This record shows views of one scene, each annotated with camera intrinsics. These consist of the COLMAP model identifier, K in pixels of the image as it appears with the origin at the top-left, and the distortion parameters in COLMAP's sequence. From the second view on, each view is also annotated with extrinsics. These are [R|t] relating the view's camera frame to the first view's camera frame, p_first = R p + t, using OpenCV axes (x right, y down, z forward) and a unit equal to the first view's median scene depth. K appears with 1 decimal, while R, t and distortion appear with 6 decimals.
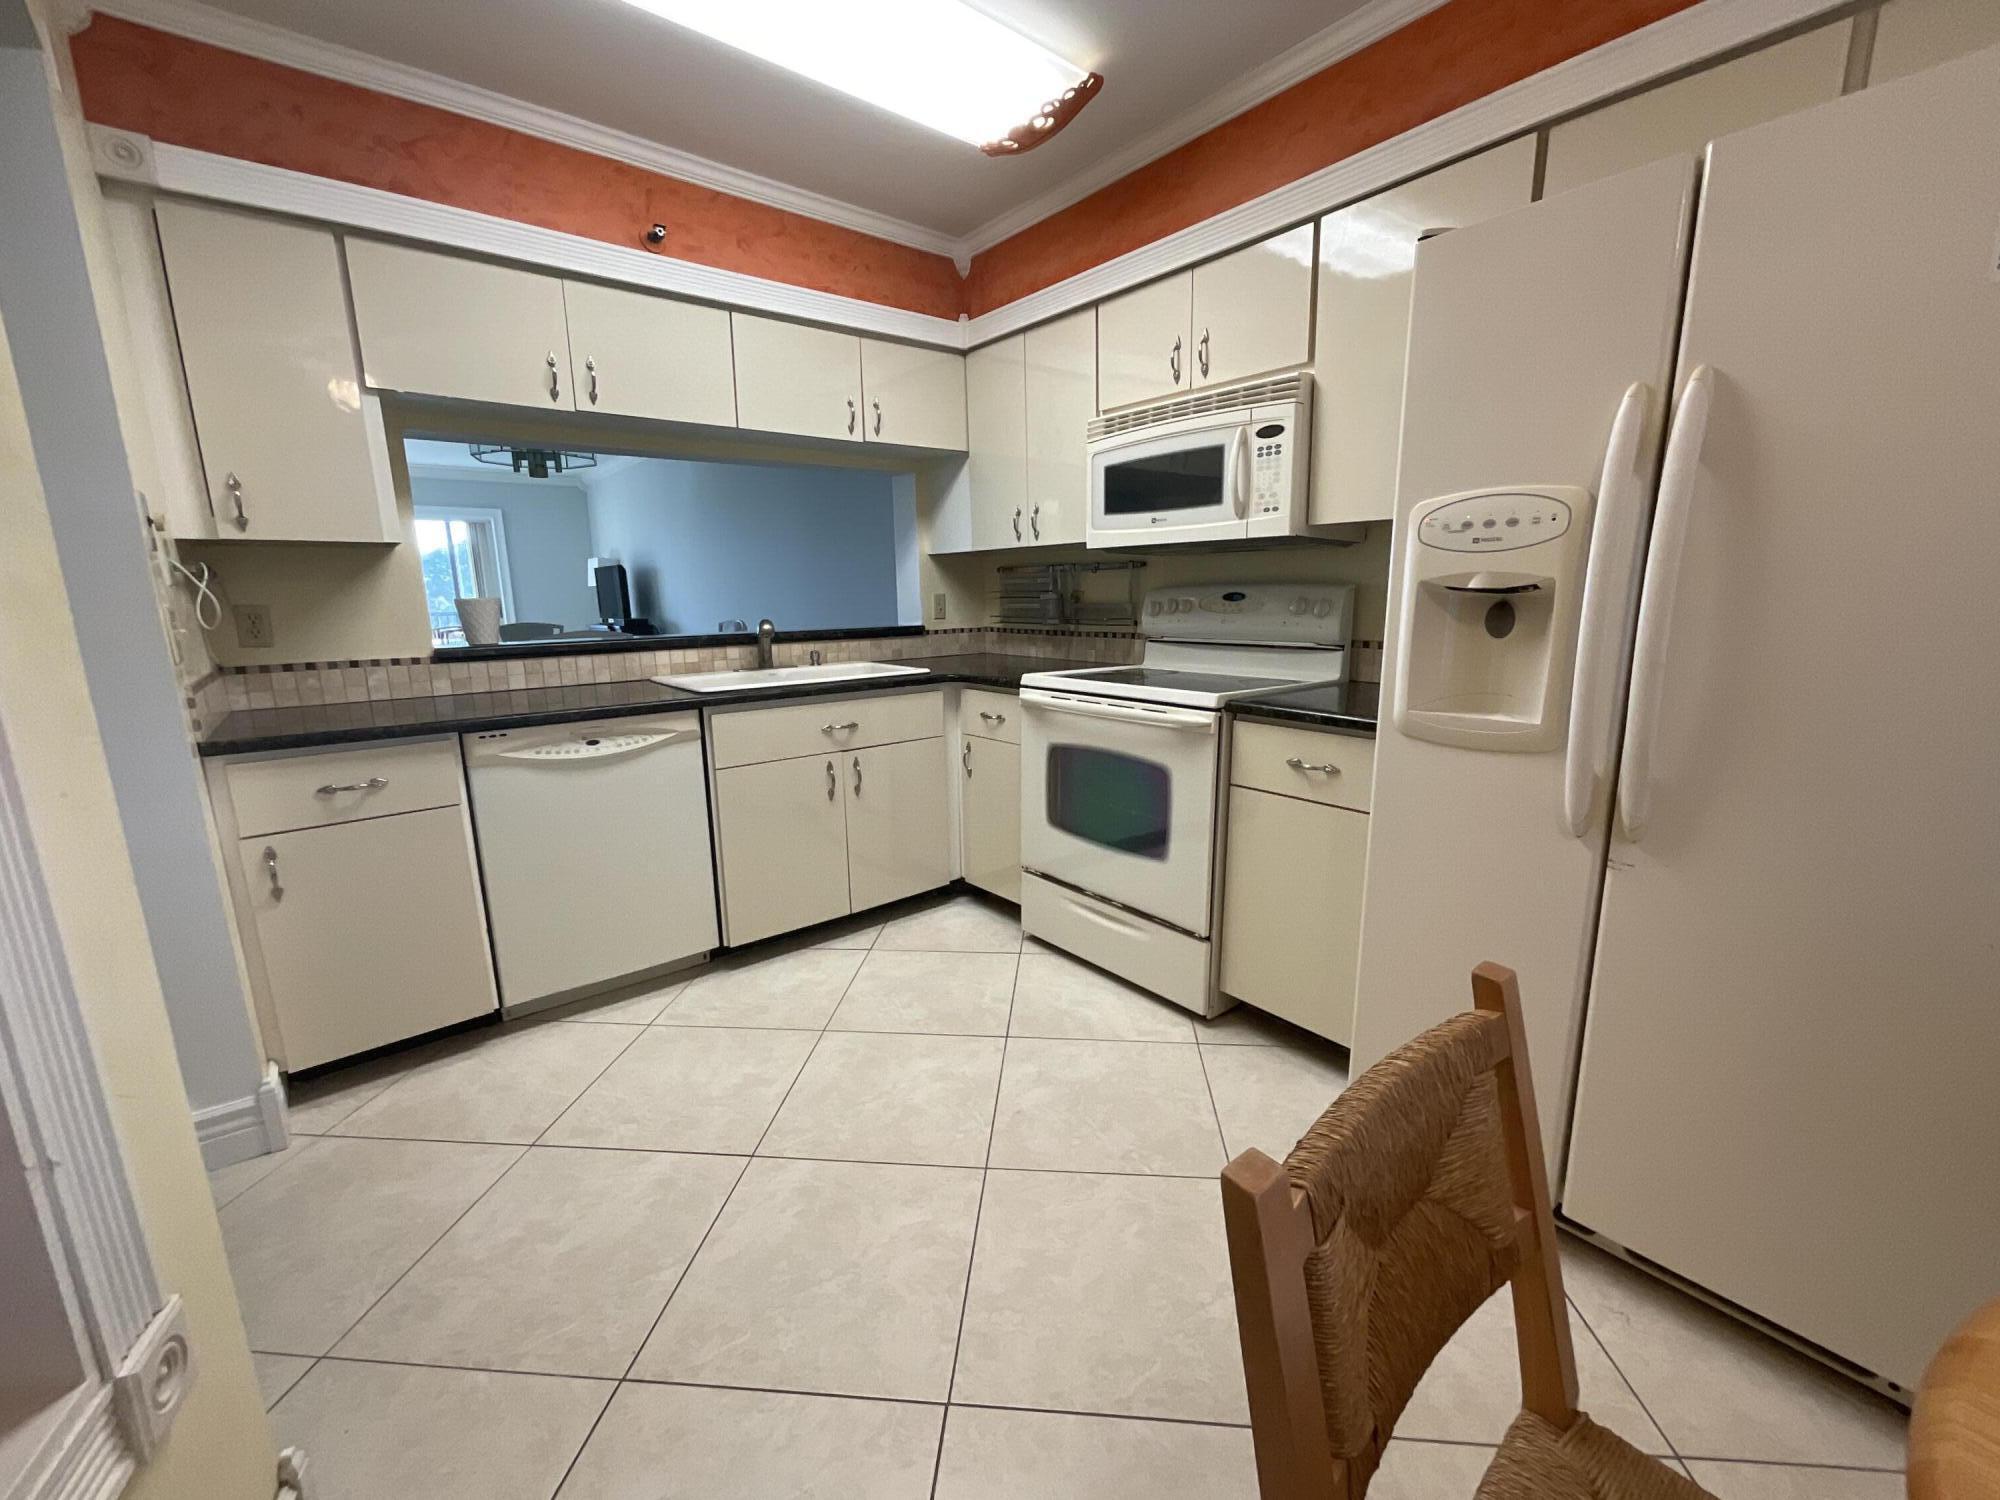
lens RADIAL K [[811.9, 0, 1004.4], [0, 811.9, 752.8], [0, 0, 1]] dist [-0.003062, 0.001264]
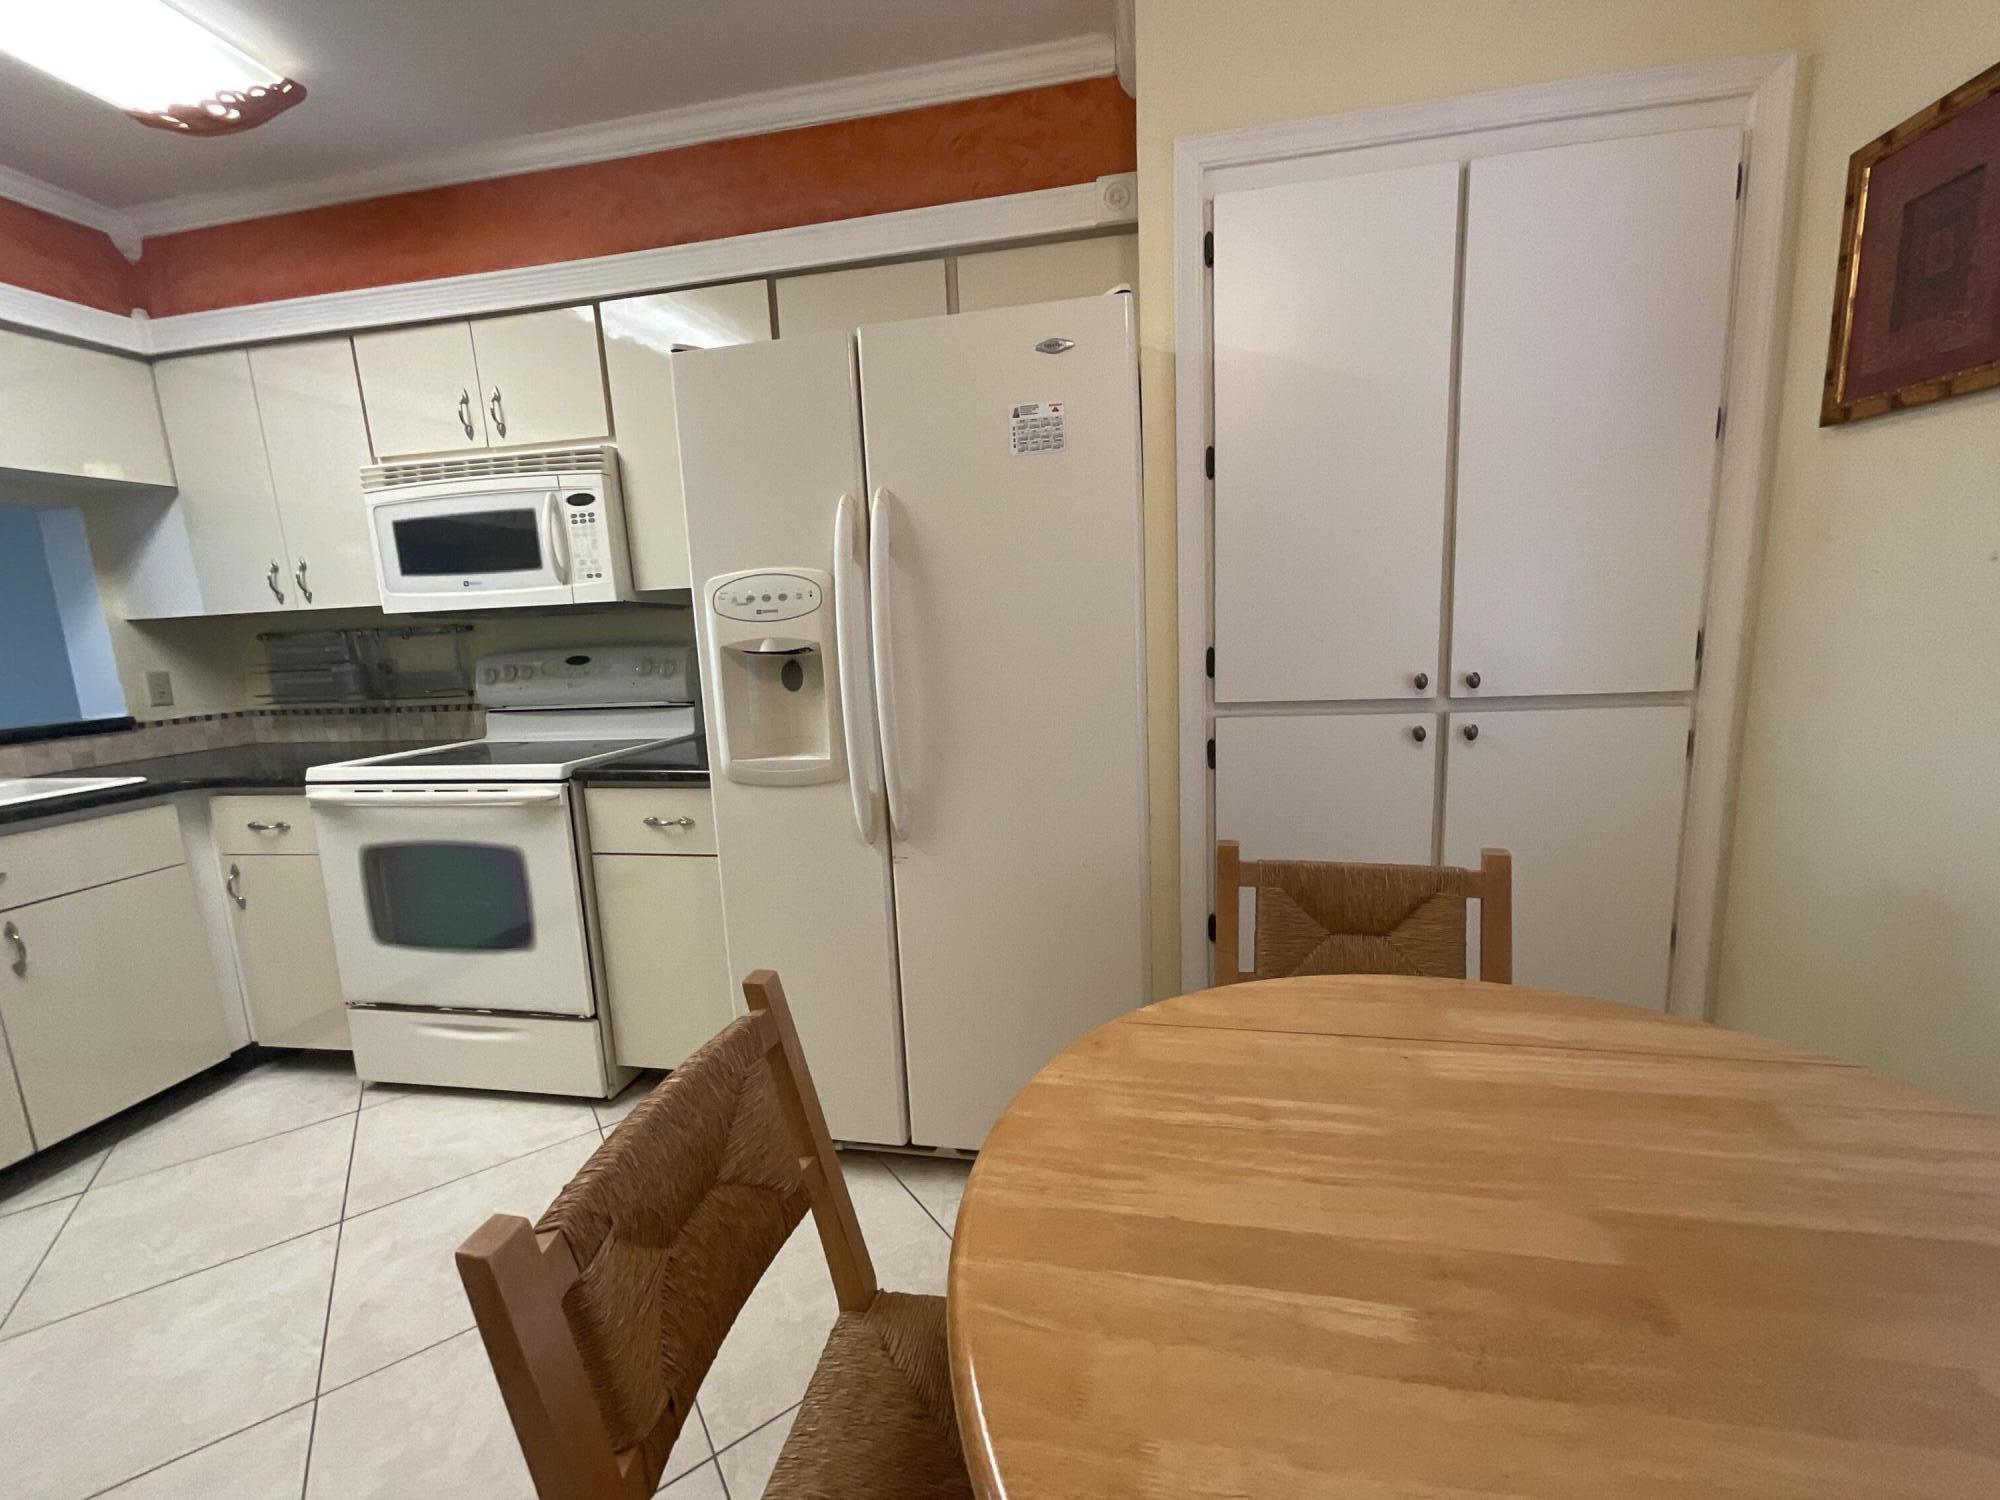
lens RADIAL K [[811.9, 0, 1003.0], [0, 811.9, 751.6], [0, 0, 1]] dist [-0.003062, 0.001264]
pose [[0.763155, -0.122540, 0.634491, 0.046294], [0.159509, 0.987196, -0.001196, -0.001879], [-0.626220, 0.102119, 0.772929, -0.068395]]
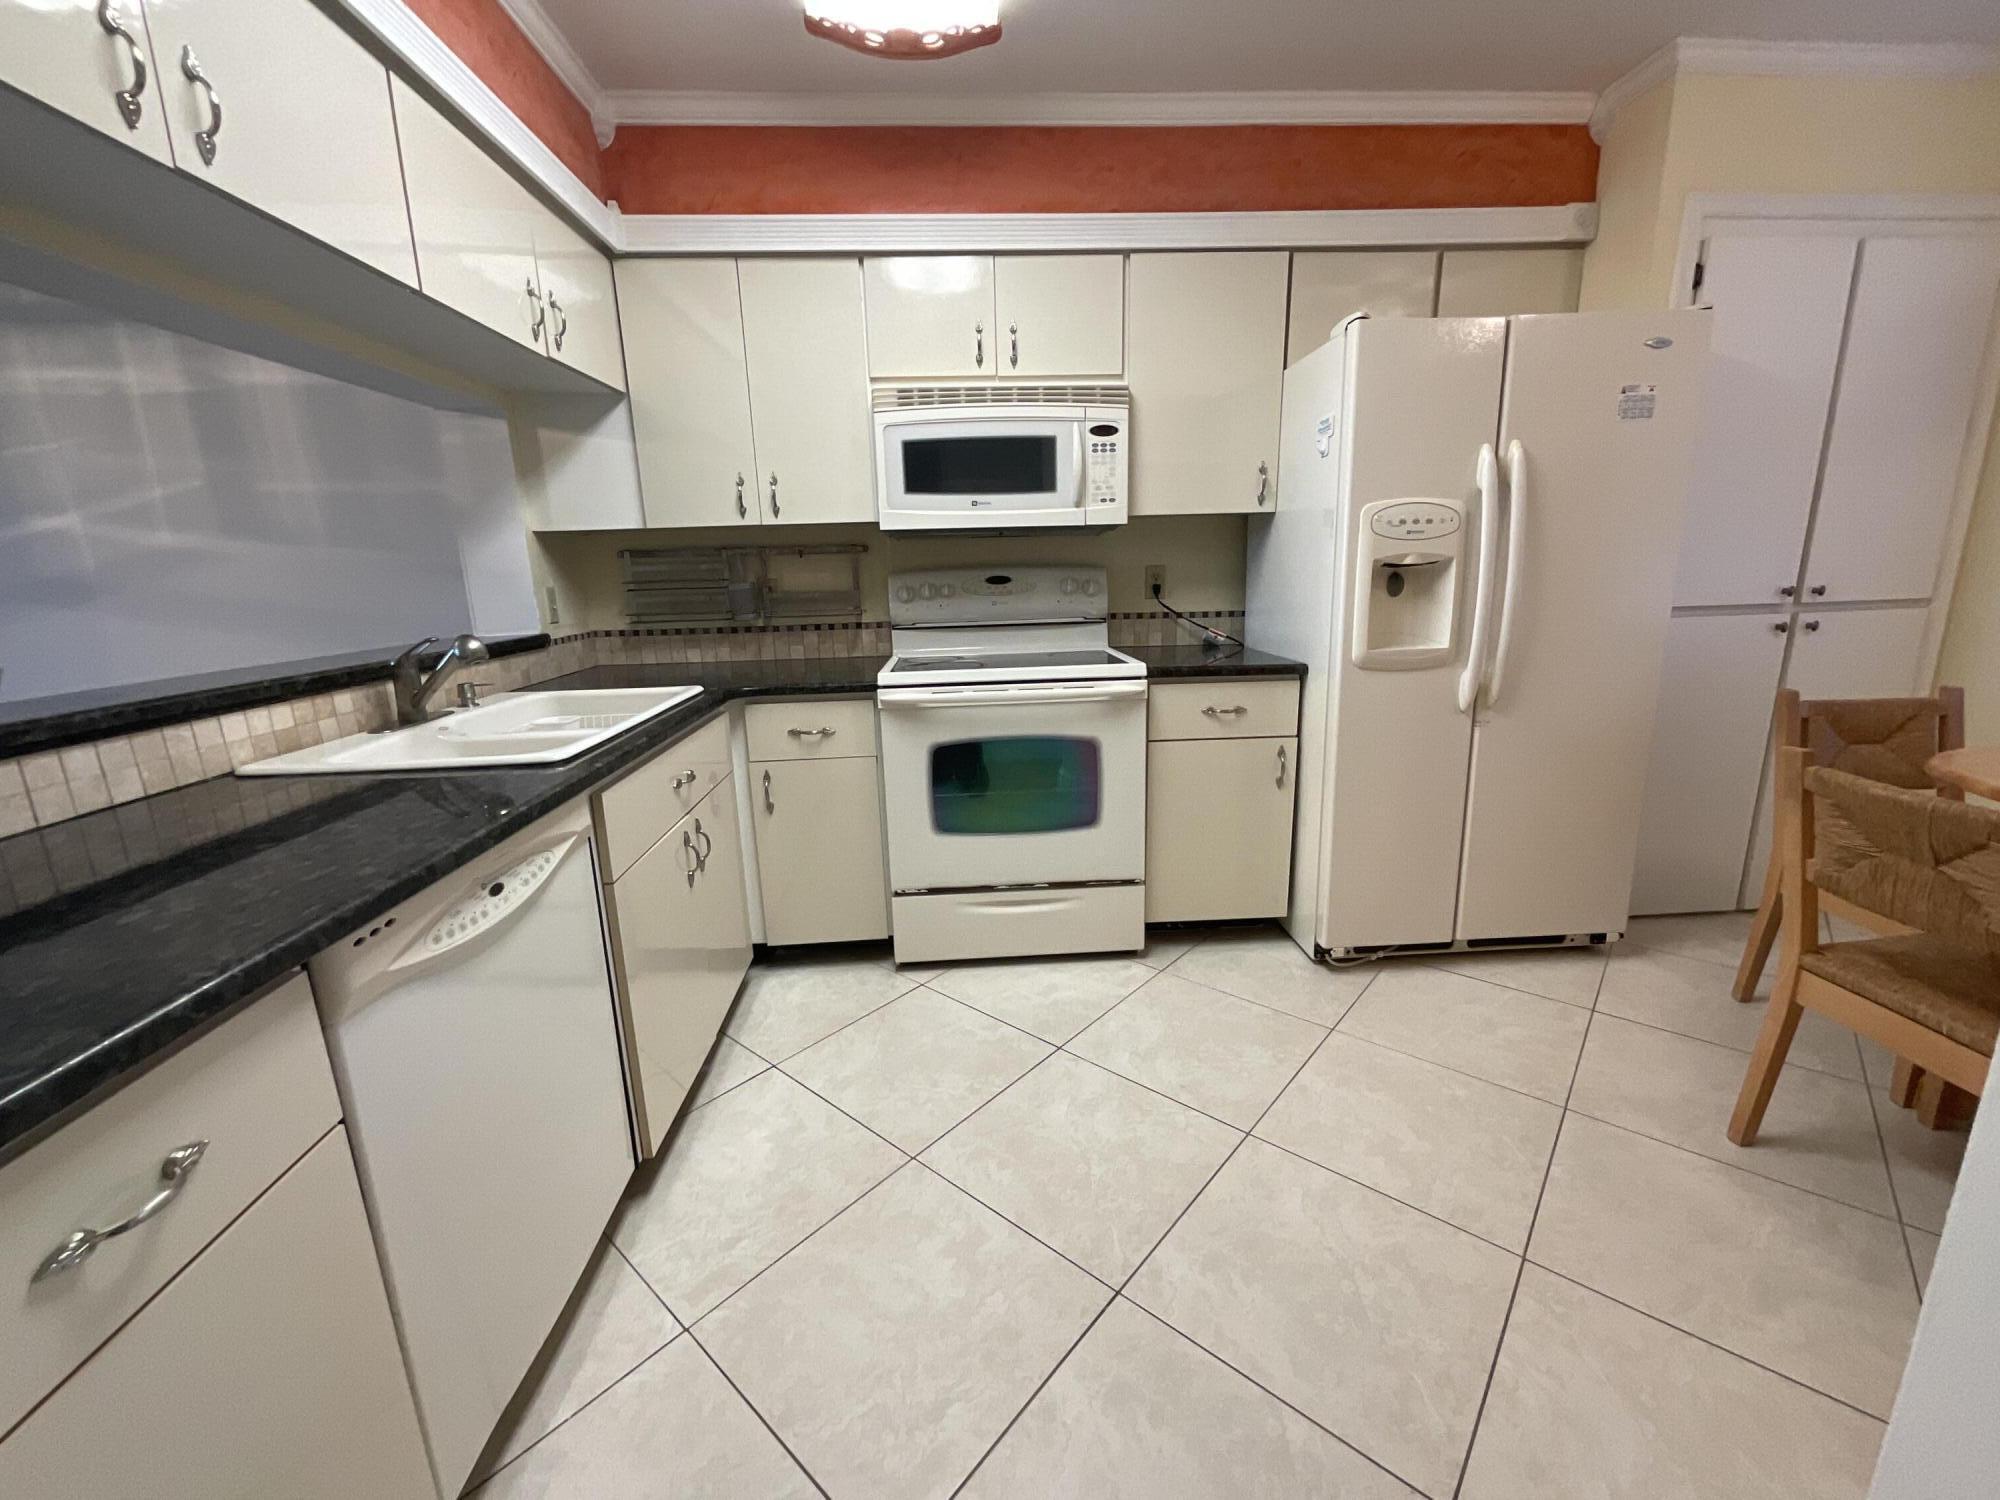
lens RADIAL K [[811.9, 0, 1001.5], [0, 811.9, 752.6], [0, 0, 1]] dist [-0.003062, 0.001264]
pose [[0.585901, -0.185744, 0.788808, -0.674476], [0.178489, 0.979053, 0.097966, -0.085016], [-0.790482, 0.083396, 0.606782, 0.425907]]
